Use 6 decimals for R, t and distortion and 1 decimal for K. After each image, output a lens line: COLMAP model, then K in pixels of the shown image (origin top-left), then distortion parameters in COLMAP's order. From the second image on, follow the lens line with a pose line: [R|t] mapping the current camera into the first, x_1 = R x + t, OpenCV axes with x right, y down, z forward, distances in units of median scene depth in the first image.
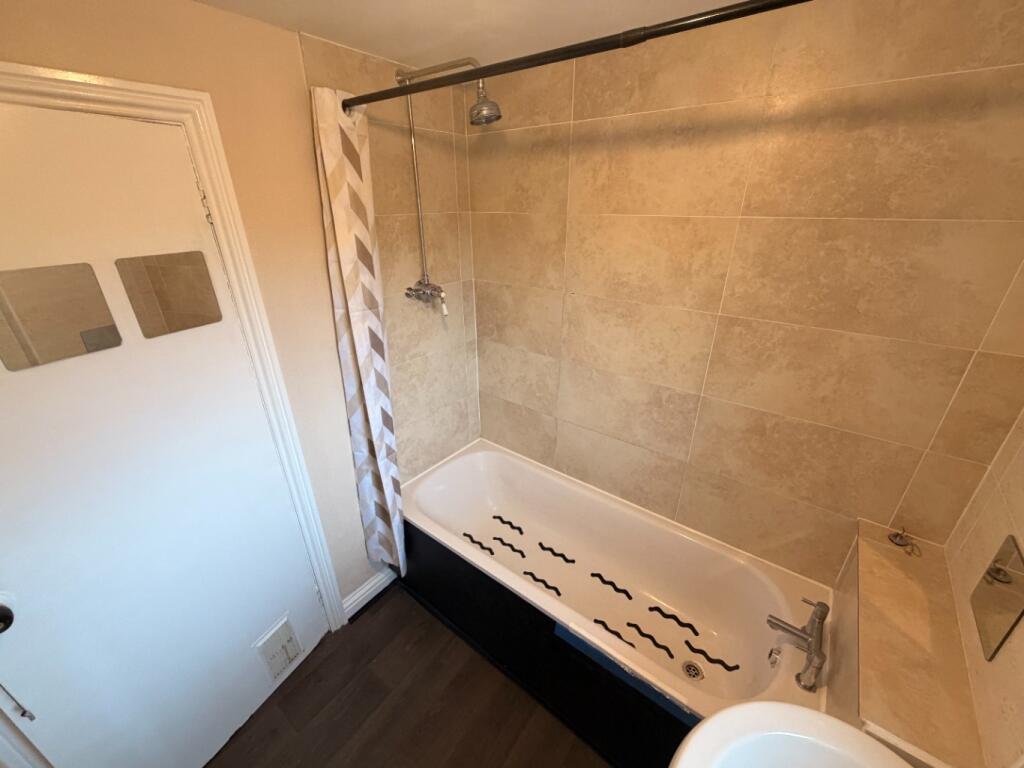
lens RADIAL K [[404.8, 0, 508.4], [0, 404.8, 387.2], [0, 0, 1]] dist [-0.001448, -0.000592]
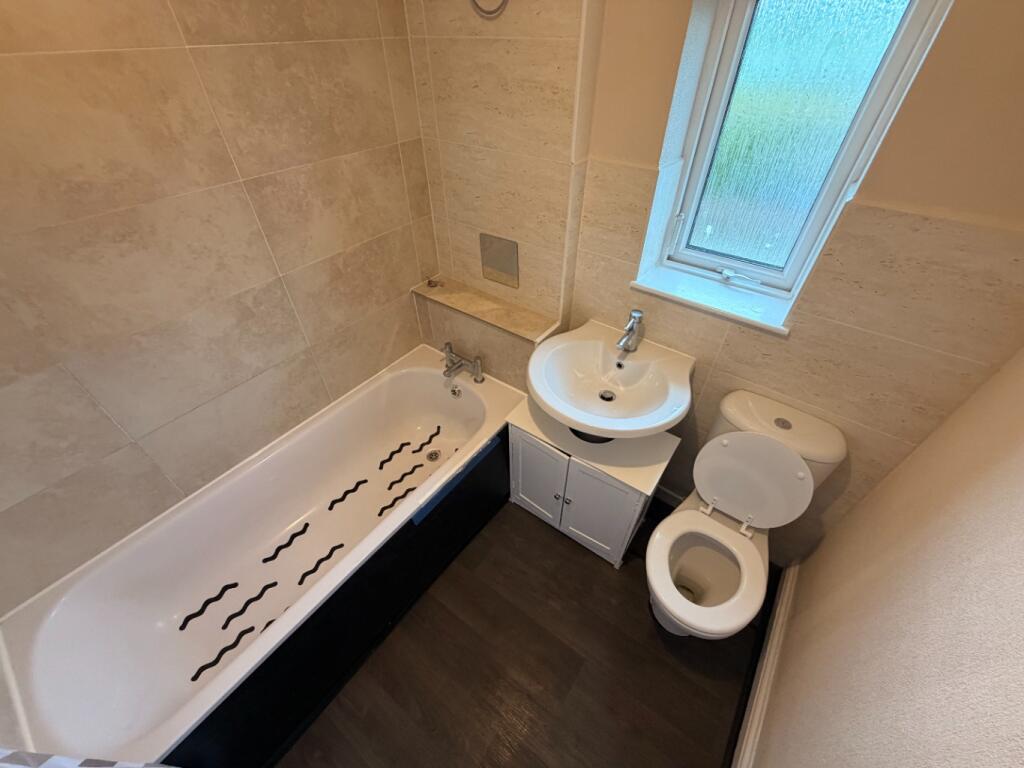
lens RADIAL K [[404.8, 0, 508.4], [0, 404.8, 387.2], [0, 0, 1]] dist [-0.001448, -0.000592]
pose [[-0.013759, -0.662567, 0.748876, -0.409554], [0.430039, 0.672221, 0.602648, -0.147975], [-0.902705, 0.330338, 0.275681, 0.359828]]
